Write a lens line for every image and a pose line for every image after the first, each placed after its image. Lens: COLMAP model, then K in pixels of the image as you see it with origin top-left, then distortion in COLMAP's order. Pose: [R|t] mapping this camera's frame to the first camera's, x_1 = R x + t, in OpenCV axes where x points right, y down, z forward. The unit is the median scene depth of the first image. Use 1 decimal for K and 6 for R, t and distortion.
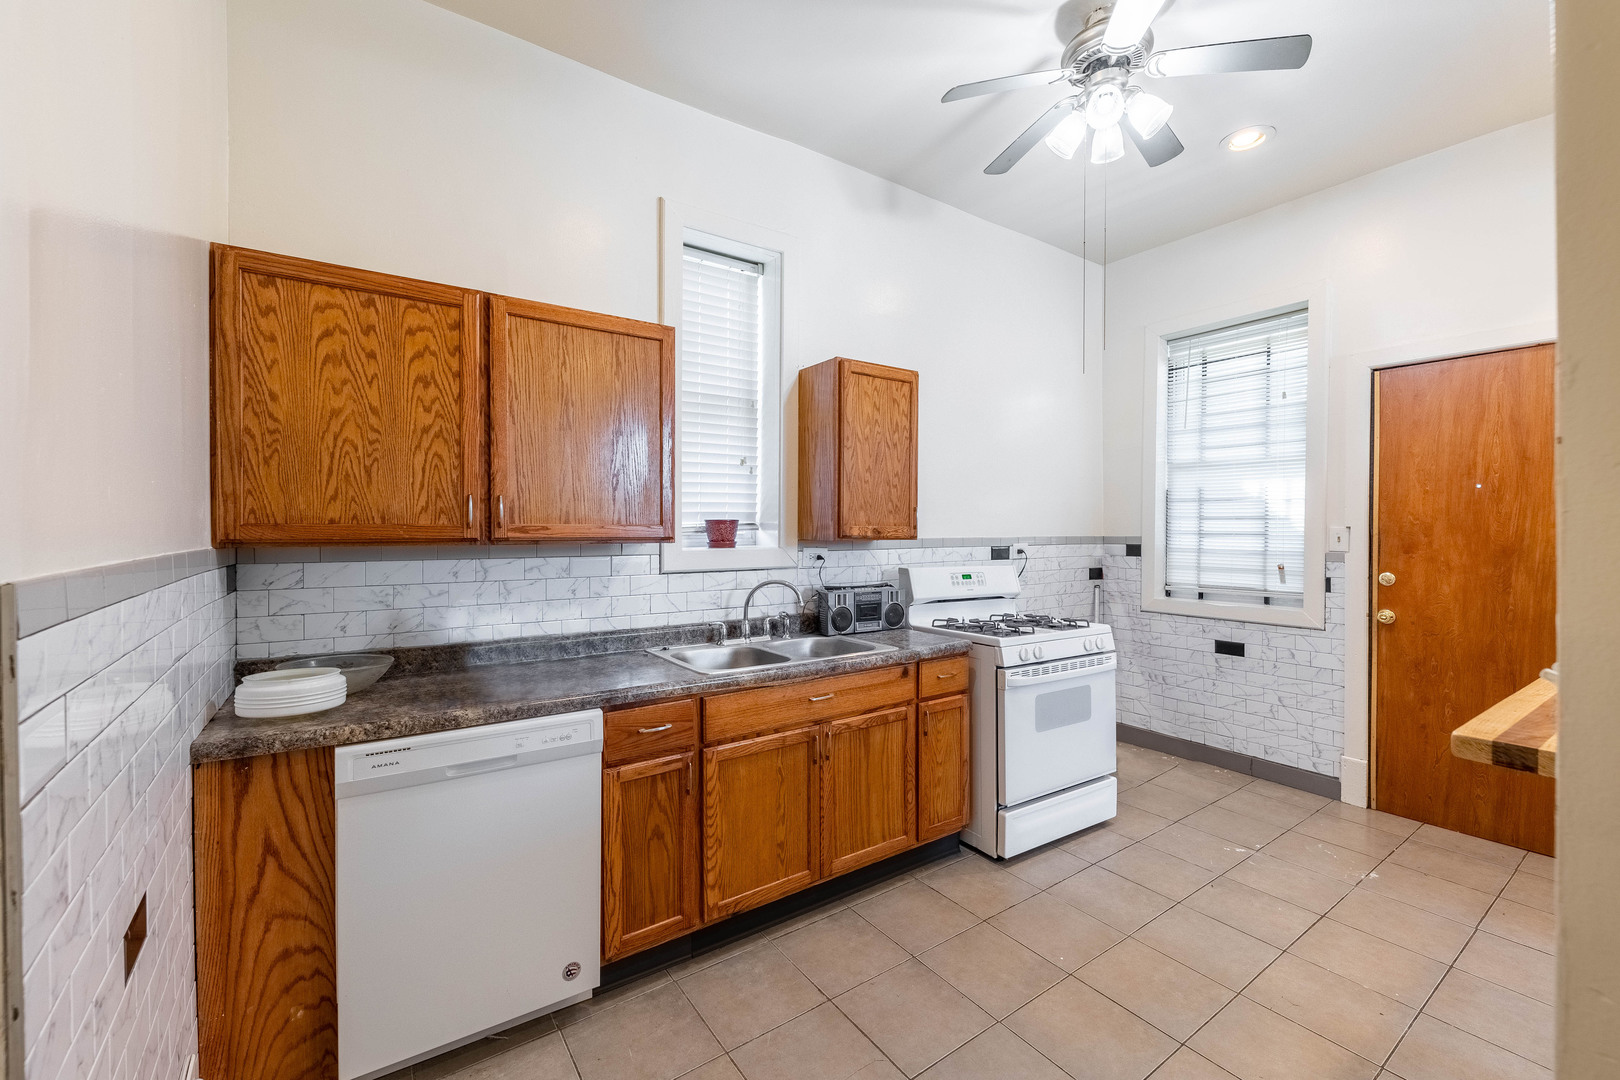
lens RADIAL K [[652.0, 0, 809.5], [0, 652.0, 534.2], [0, 0, 1]] dist [-0.002385, -0.000070]
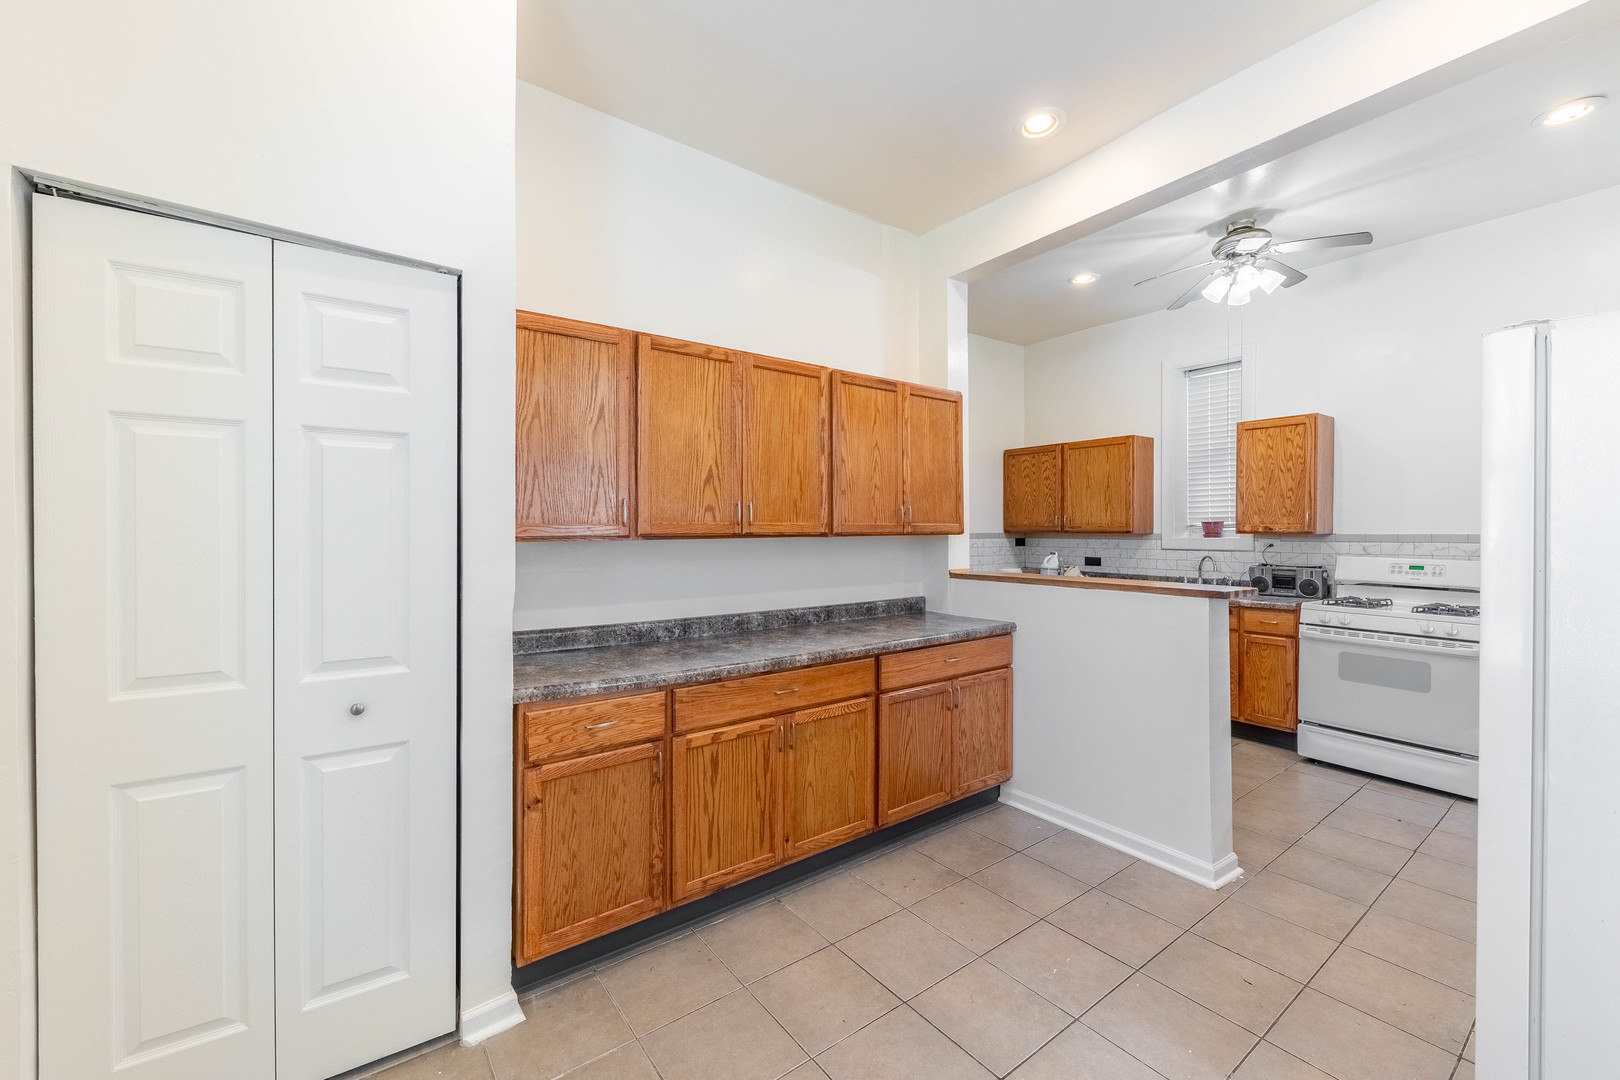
lens RADIAL K [[644.5, 0, 816.8], [0, 644.5, 535.1], [0, 0, 1]] dist [0.000493, -0.000155]
pose [[0.038970, 0.011025, -0.999180, 1.527049], [-0.004481, 0.999931, 0.010858, 0.000148], [0.999230, 0.004055, 0.039017, -0.116578]]
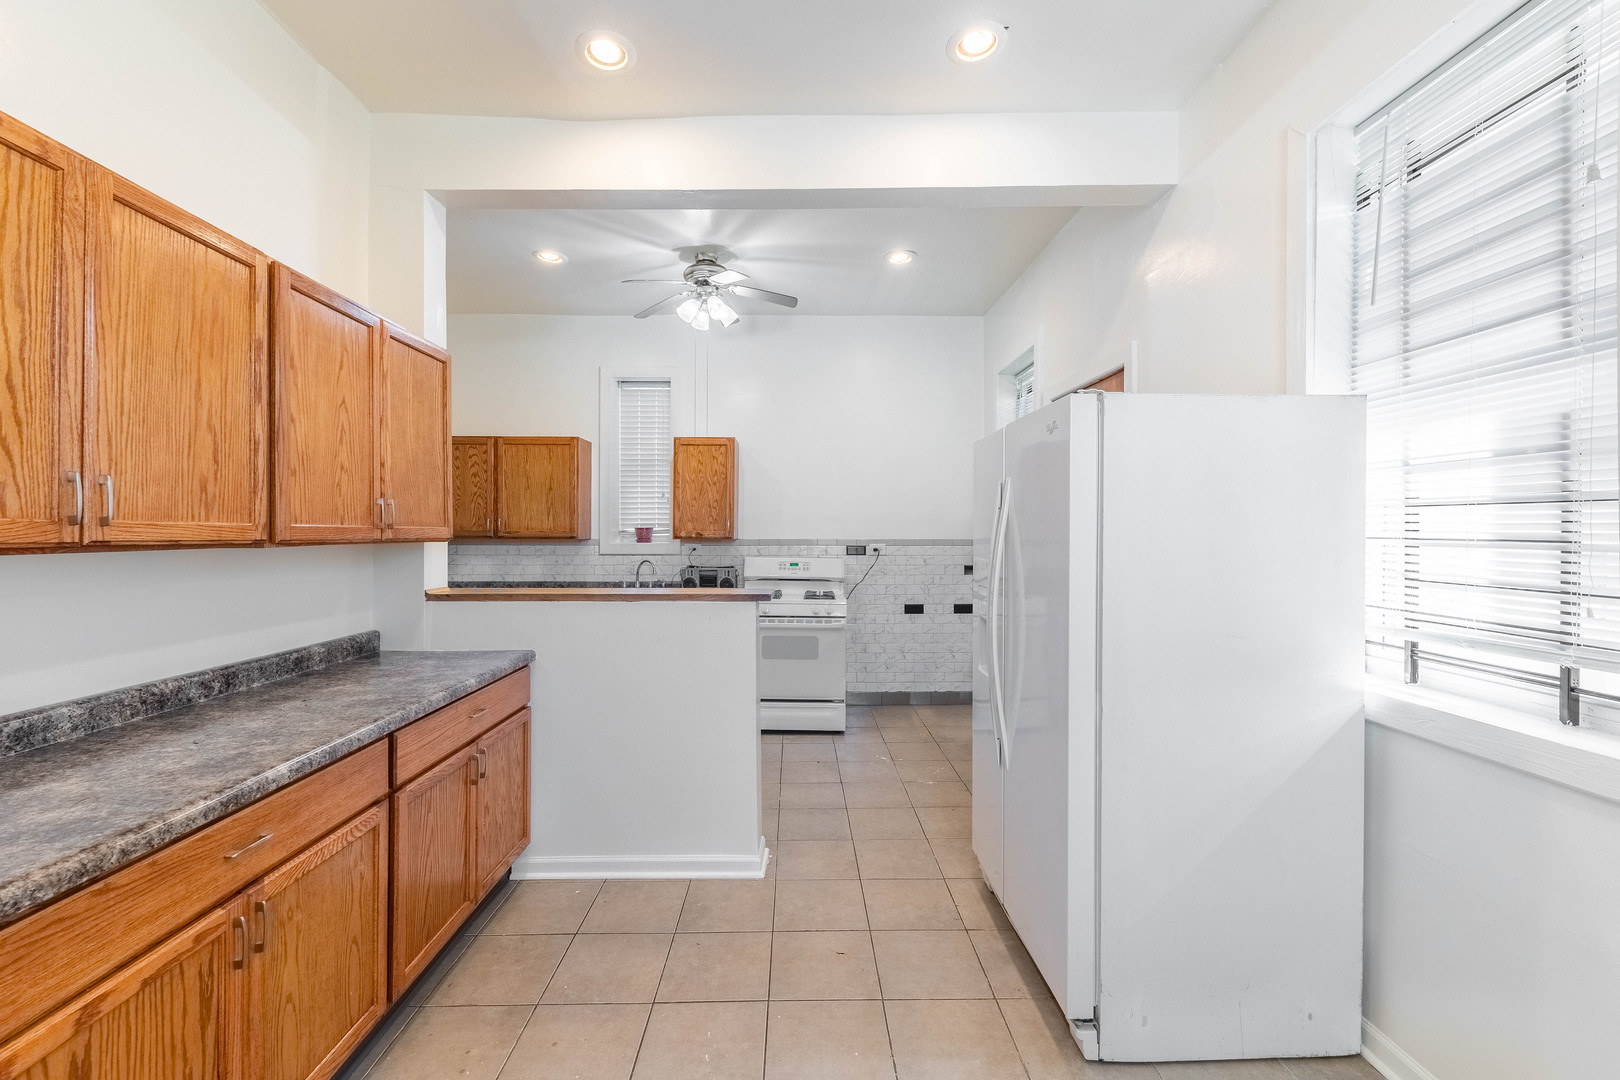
lens RADIAL K [[652.3, 0, 802.3], [0, 652.3, 534.9], [0, 0, 1]] dist [0.009364, -0.005064]
pose [[0.830637, 0.003998, -0.556800, 1.254438], [-0.006858, 0.999972, -0.003051, 0.001050], [0.556772, 0.006353, 0.830641, -0.279196]]
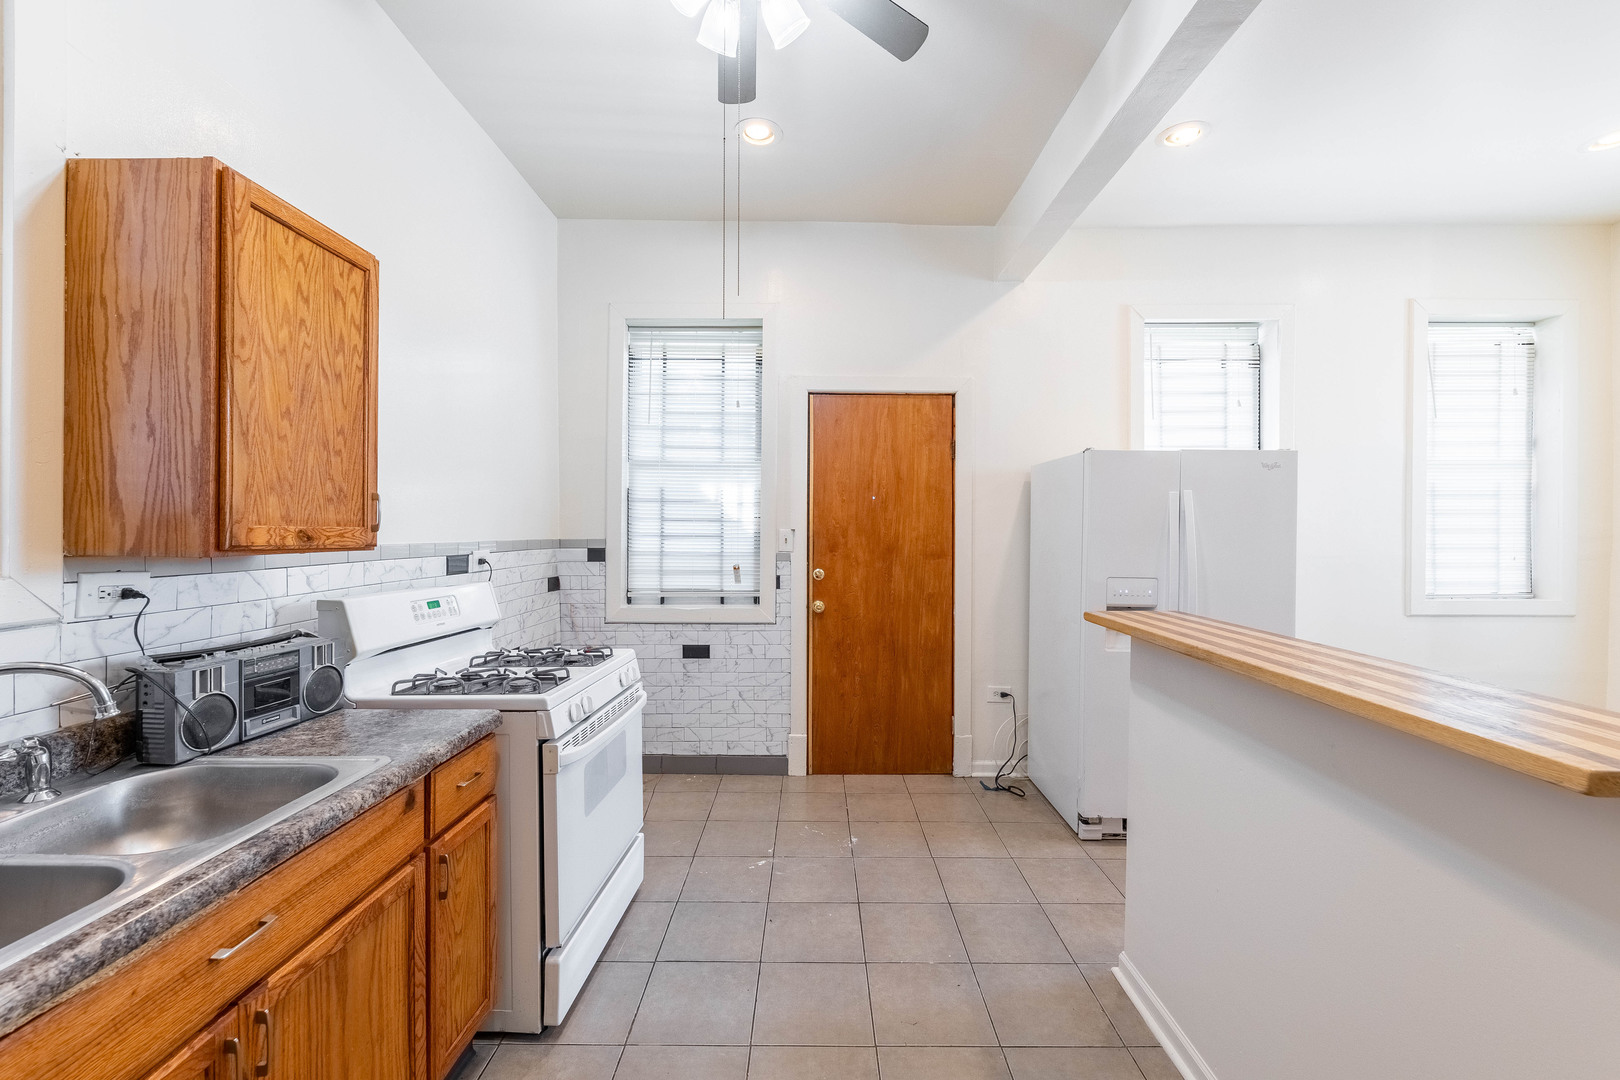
lens RADIAL K [[655.4, 0, 811.3], [0, 655.4, 535.3], [0, 0, 1]] dist [0.003271, -0.005016]
pose [[0.572988, -0.004245, 0.819553, -0.089173], [0.003059, 0.999991, 0.003041, -0.005103], [-0.819558, 0.000765, 0.572995, 0.363268]]
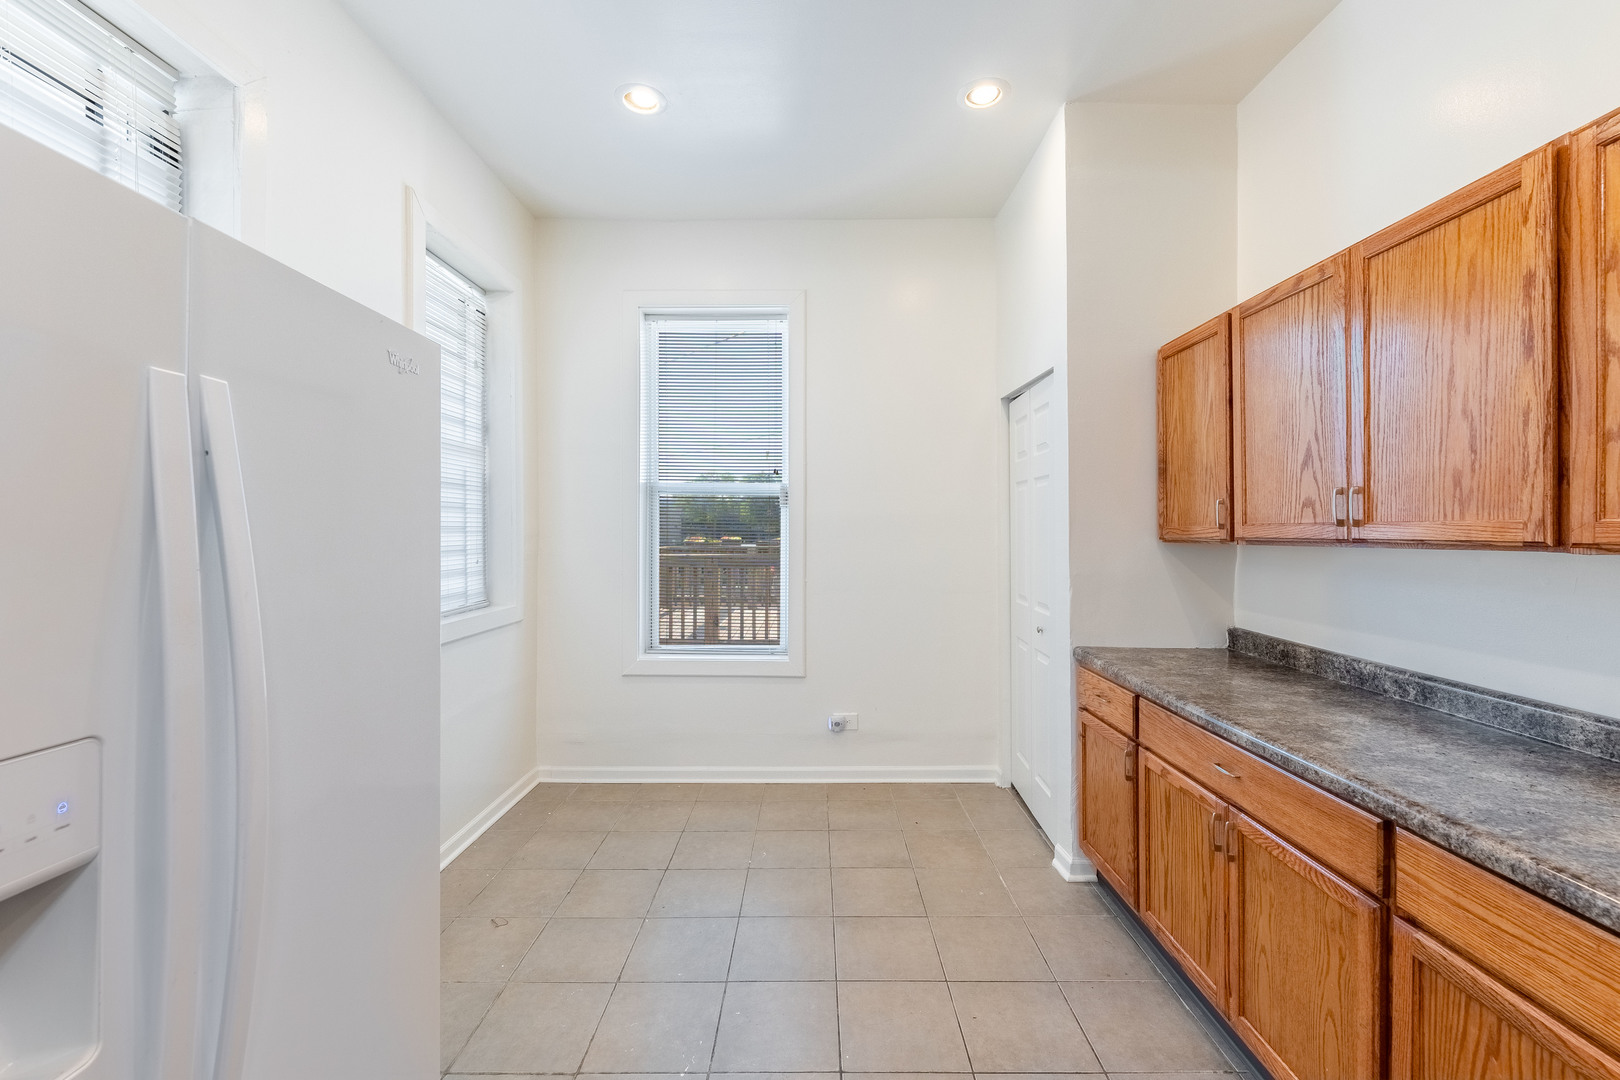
lens RADIAL K [[655.4, 0, 811.3], [0, 655.4, 535.3], [0, 0, 1]] dist [0.003271, -0.005016]
pose [[-0.822751, -0.001454, 0.568399, 0.684582], [0.005436, 0.999931, 0.010427, -0.004128], [-0.568375, 0.011669, -0.822687, 0.546279]]
